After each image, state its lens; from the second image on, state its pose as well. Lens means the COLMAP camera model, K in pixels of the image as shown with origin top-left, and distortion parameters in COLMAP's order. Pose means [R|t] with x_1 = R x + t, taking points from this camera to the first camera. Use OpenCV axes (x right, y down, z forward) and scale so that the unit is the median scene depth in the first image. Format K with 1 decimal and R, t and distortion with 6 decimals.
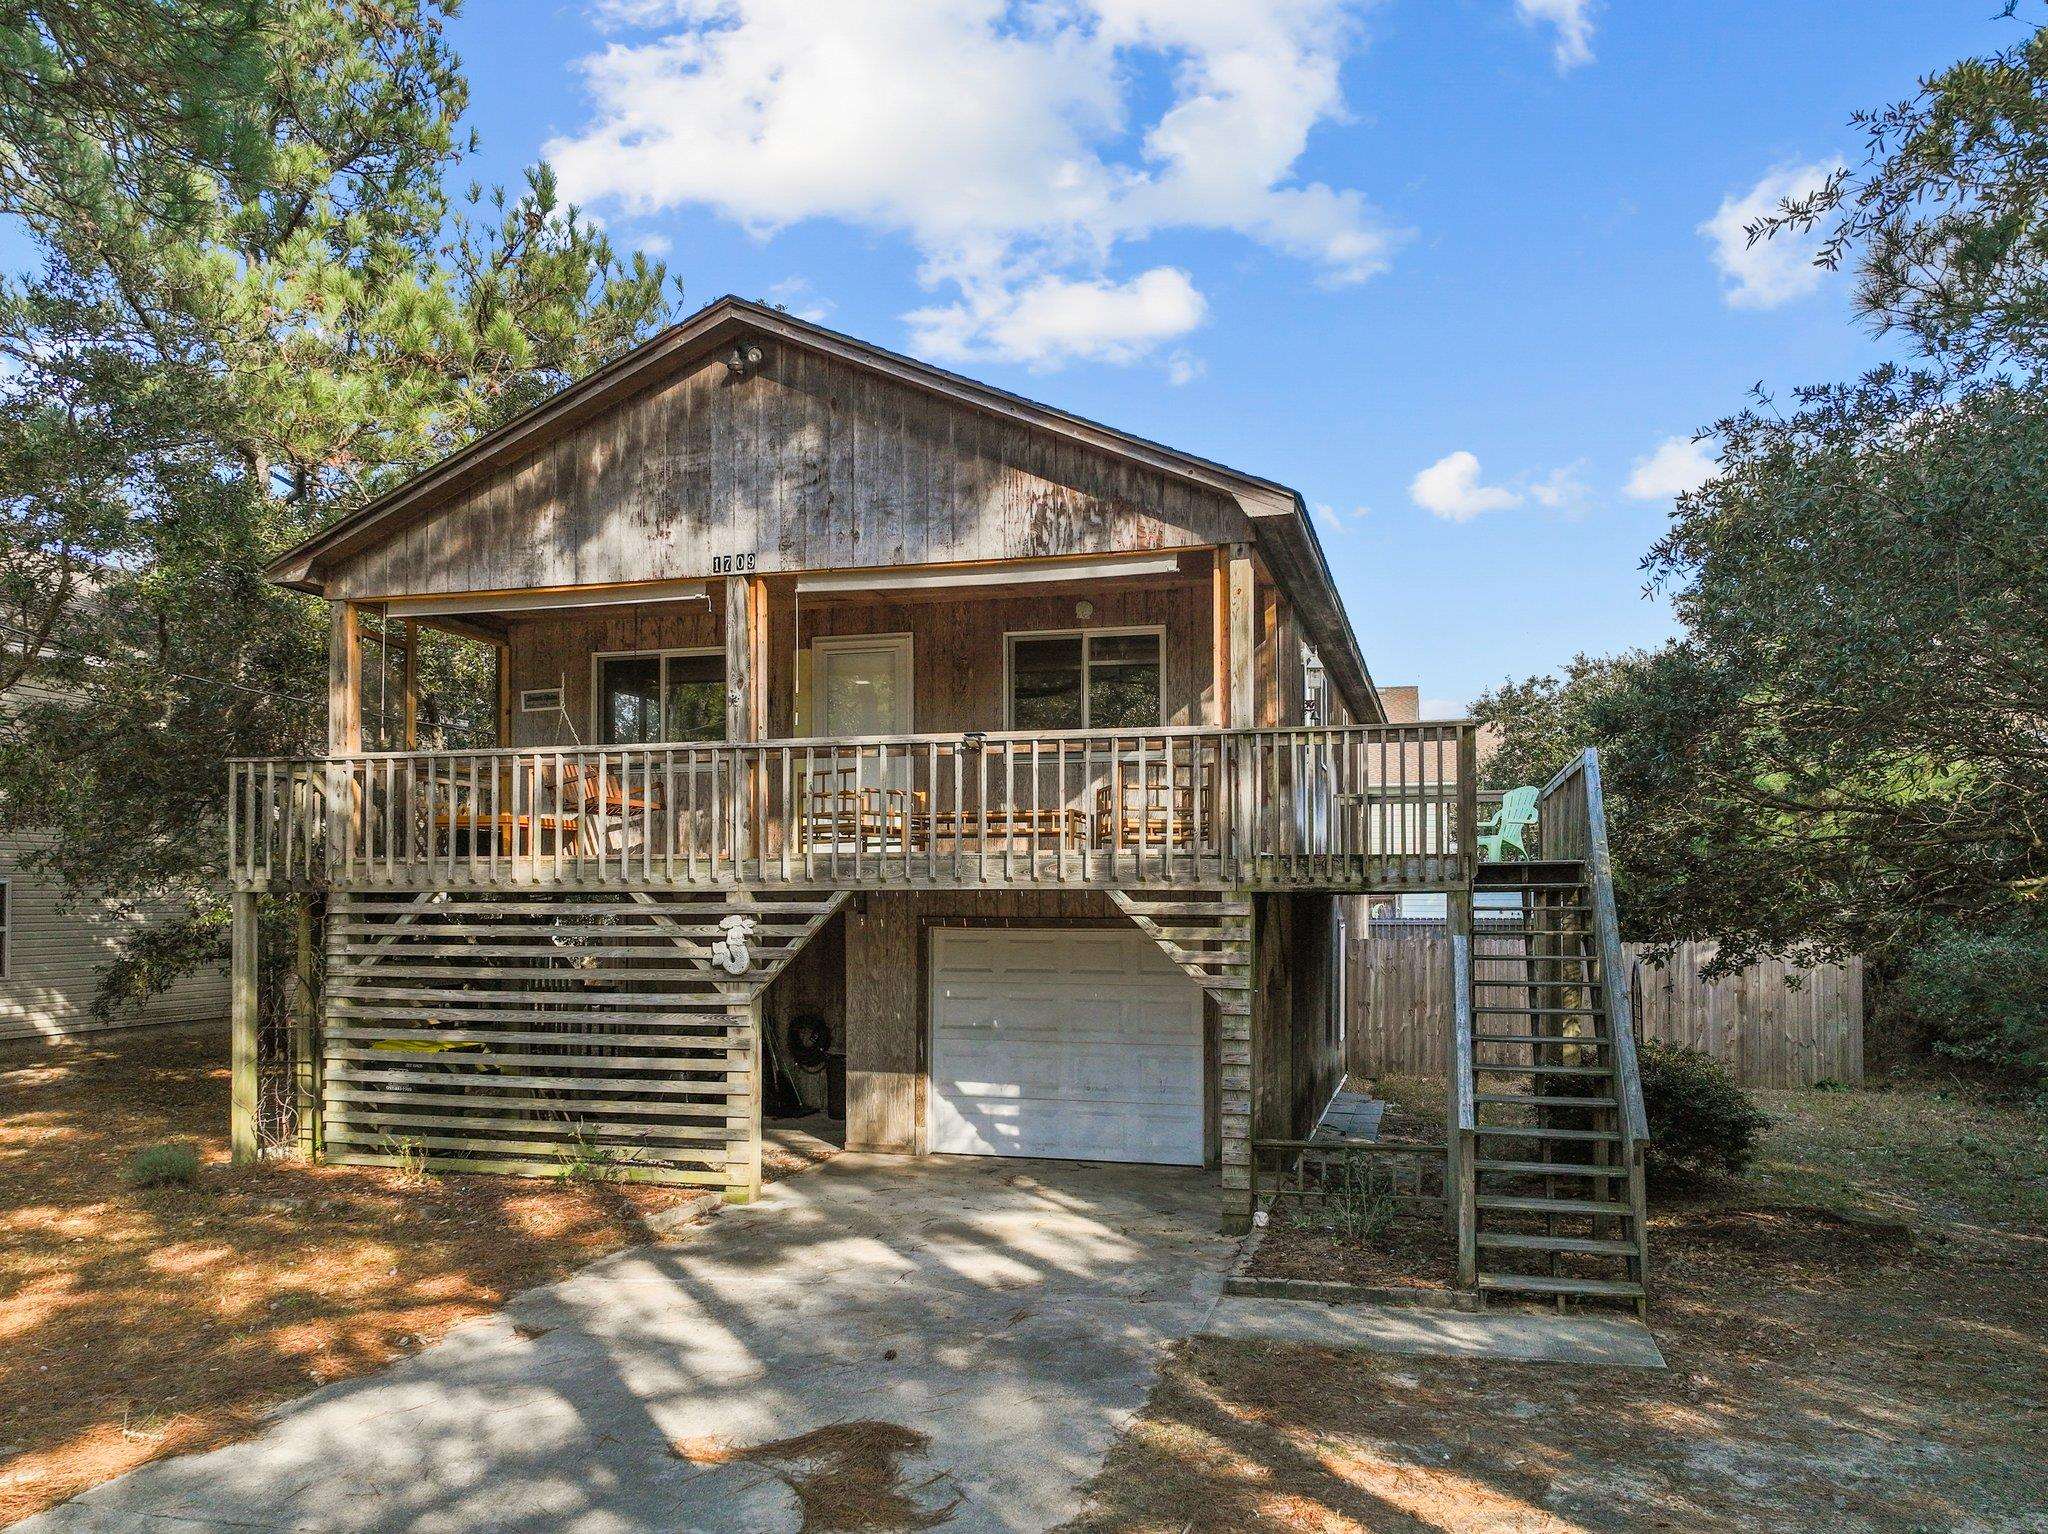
lens RADIAL K [[1509.9, 0, 1034.4], [0, 1509.9, 862.1], [0, 0, 1]] dist [0.002186, 0.002255]
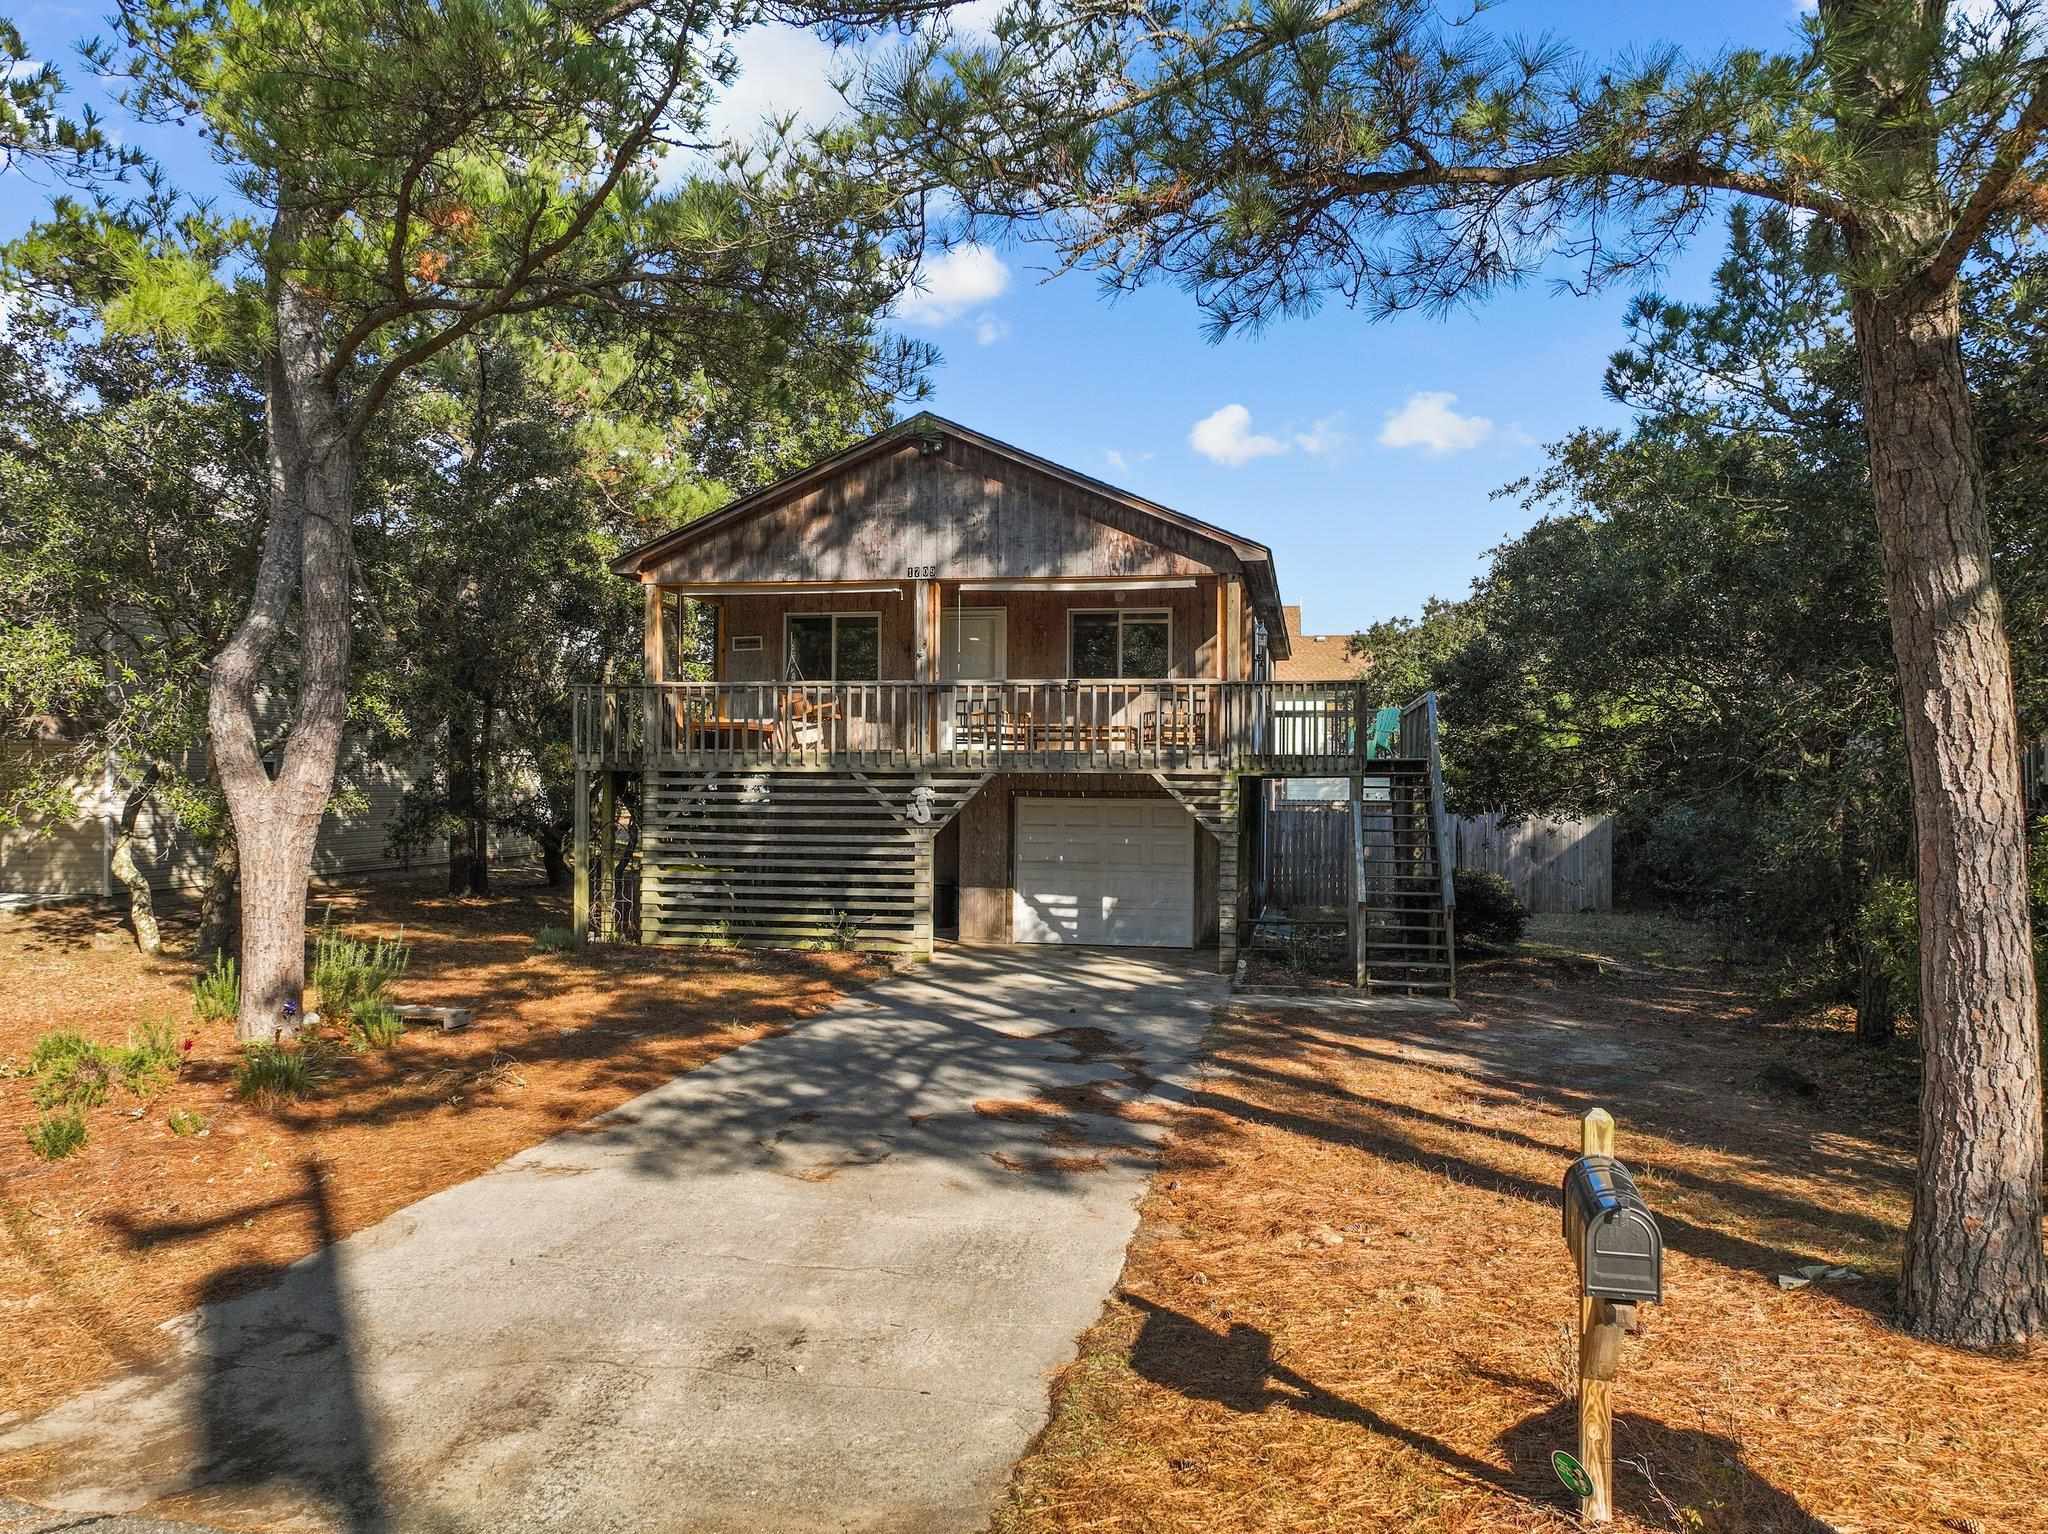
lens RADIAL K [[1484.3, 0, 1024.0], [0, 1484.3, 767.0], [0, 0, 1]] dist [0.008694, -0.002324]
pose [[0.996873, 0.009432, 0.078456, -0.213976], [-0.010403, 0.999874, 0.011973, -0.007367], [-0.078334, -0.012752, 0.996846, -0.616867]]
